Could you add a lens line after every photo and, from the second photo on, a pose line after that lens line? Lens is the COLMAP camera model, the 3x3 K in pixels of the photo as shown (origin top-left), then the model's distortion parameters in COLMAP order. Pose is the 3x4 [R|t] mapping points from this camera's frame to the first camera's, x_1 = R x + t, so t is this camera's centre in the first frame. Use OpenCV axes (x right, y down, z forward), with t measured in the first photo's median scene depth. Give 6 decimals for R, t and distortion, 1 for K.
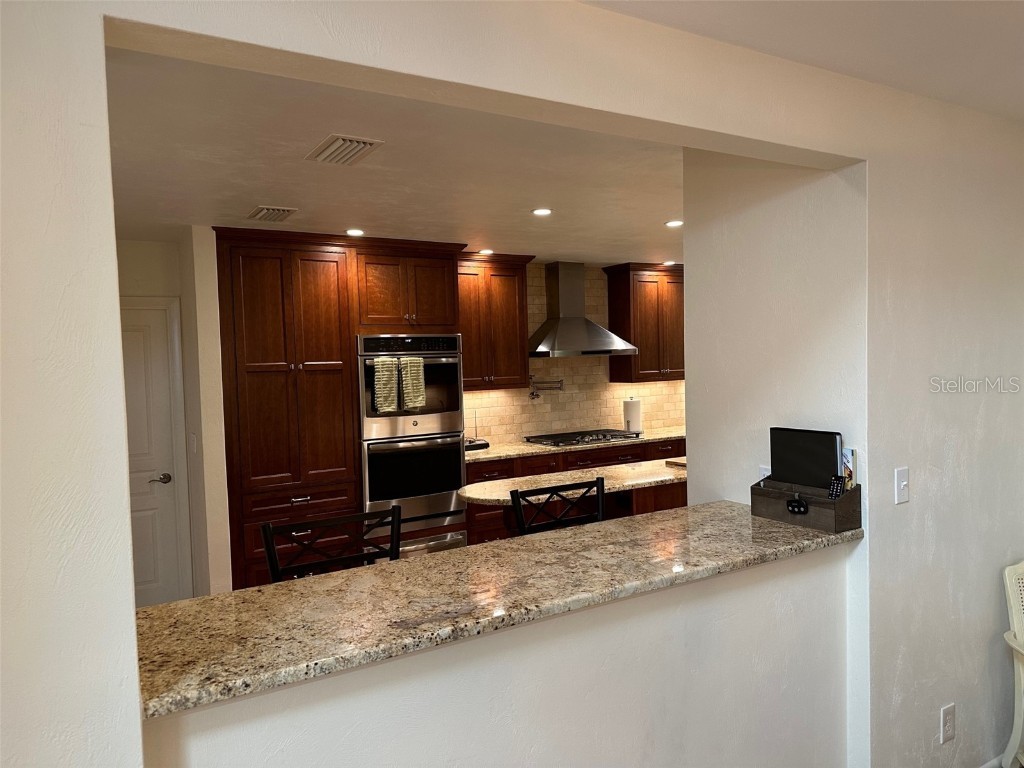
lens RADIAL K [[718.8, 0, 519.7], [0, 718.8, 386.2], [0, 0, 1]] dist [0.048395, -0.058322]
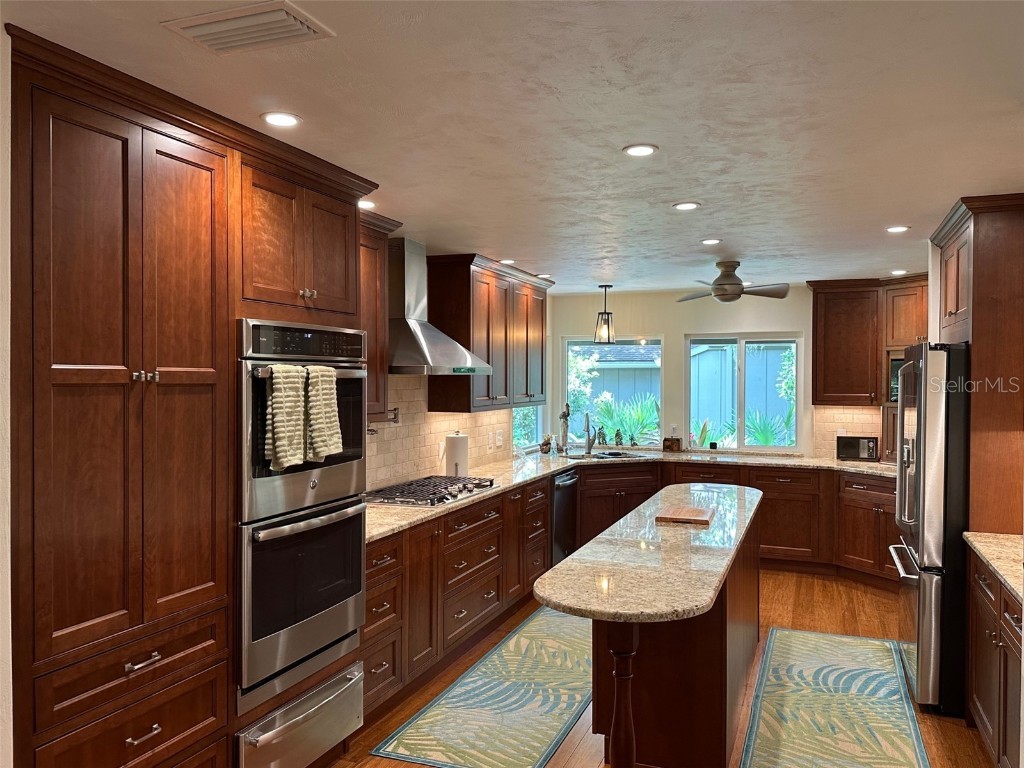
lens RADIAL K [[785.3, 0, 505.3], [0, 785.3, 386.1], [0, 0, 1]] dist [0.066050, -0.084851]
pose [[0.793727, 0.023288, 0.607828, -0.416979], [0.000216, 0.999256, -0.038567, -0.000752], [-0.608274, 0.030743, 0.793132, 0.435918]]
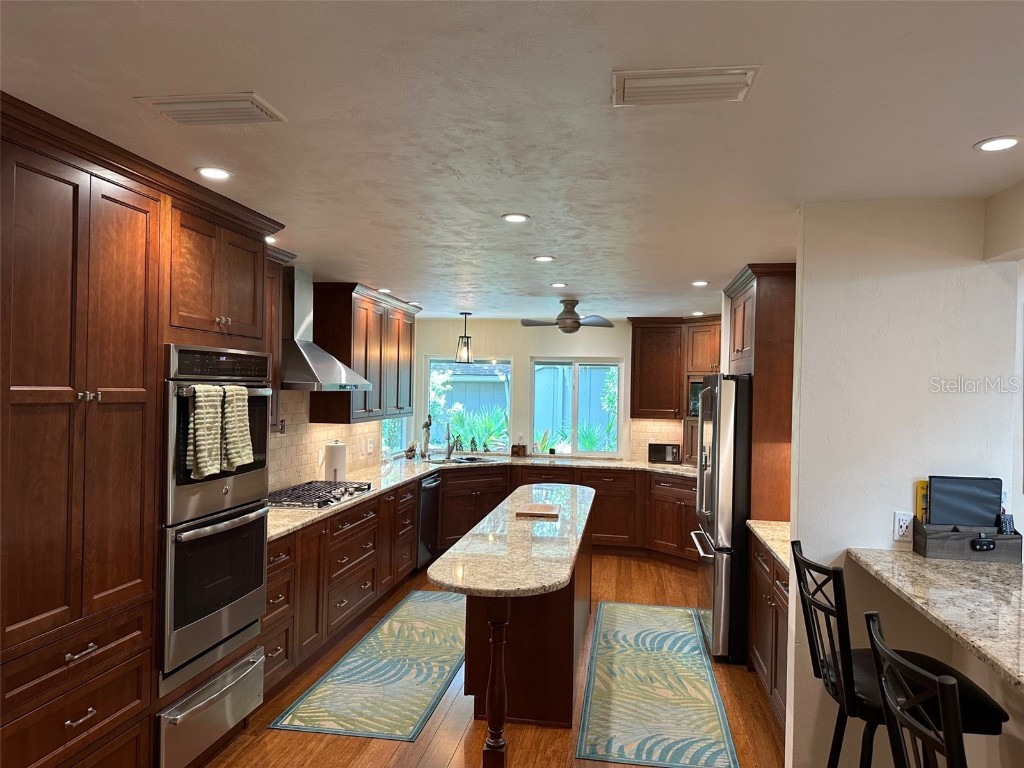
lens RADIAL K [[718.8, 0, 503.0], [0, 718.8, 386.0], [0, 0, 1]] dist [0.048395, -0.058322]
pose [[0.651746, 0.042865, 0.757225, -0.489006], [-0.006352, 0.998675, -0.051066, -0.008962], [-0.758411, 0.028472, 0.651155, 0.415314]]
